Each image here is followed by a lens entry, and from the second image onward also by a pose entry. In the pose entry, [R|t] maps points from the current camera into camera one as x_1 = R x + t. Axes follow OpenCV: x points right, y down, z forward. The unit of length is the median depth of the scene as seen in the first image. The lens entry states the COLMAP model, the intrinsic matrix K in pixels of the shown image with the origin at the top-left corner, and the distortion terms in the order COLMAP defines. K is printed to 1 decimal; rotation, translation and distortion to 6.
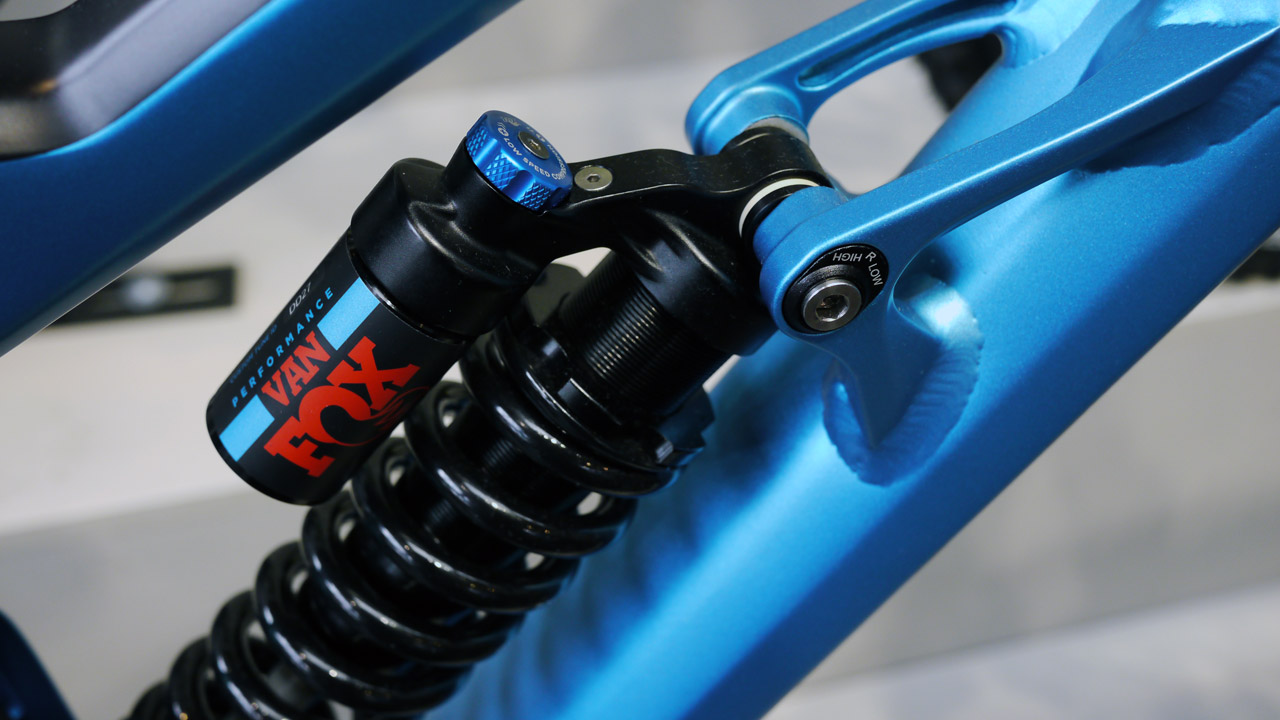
lens RADIAL K [[1372.7, 0, 643.3], [0, 1372.7, 364.5], [0, 0, 1]] dist [-0.011230, 0.000000]
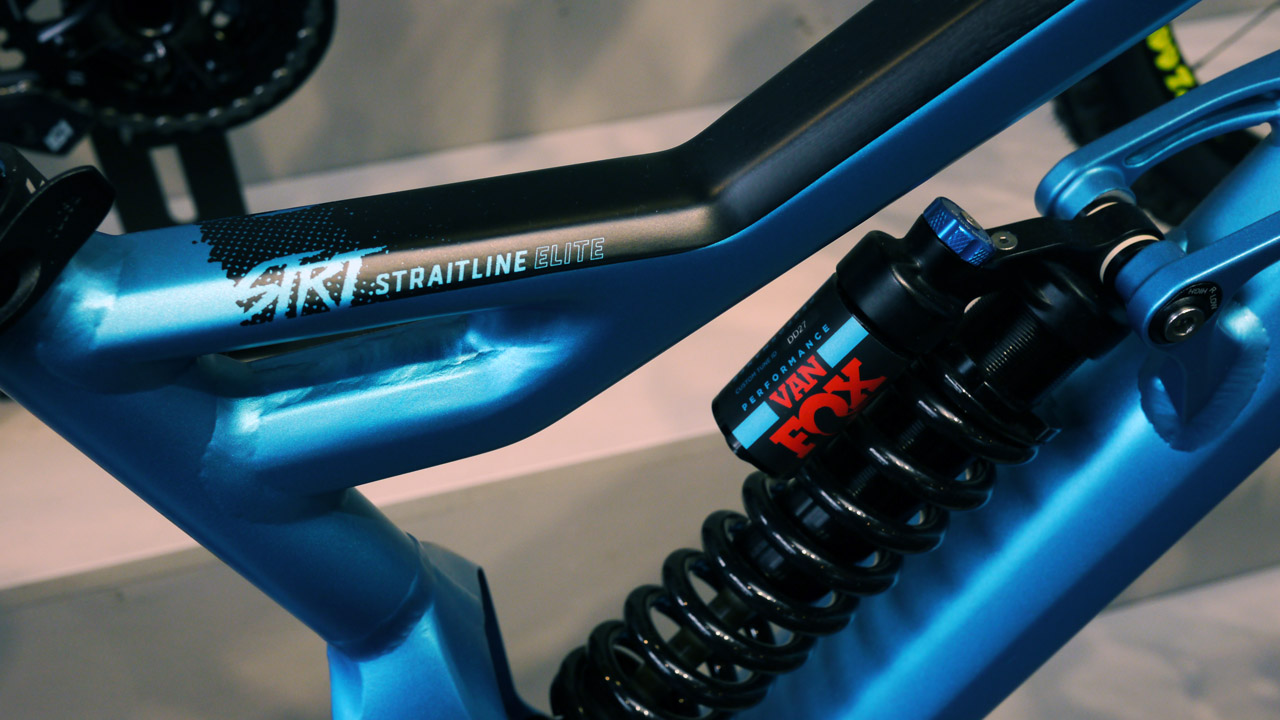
lens RADIAL K [[1372.7, 0, 636.5], [0, 1372.7, 356.5], [0, 0, 1]] dist [-0.011230, 0.000000]
pose [[0.999313, -0.036252, -0.007723, -0.407297], [0.036216, 0.999332, -0.004847, -0.022316], [0.007893, 0.004564, 0.999958, -0.422445]]
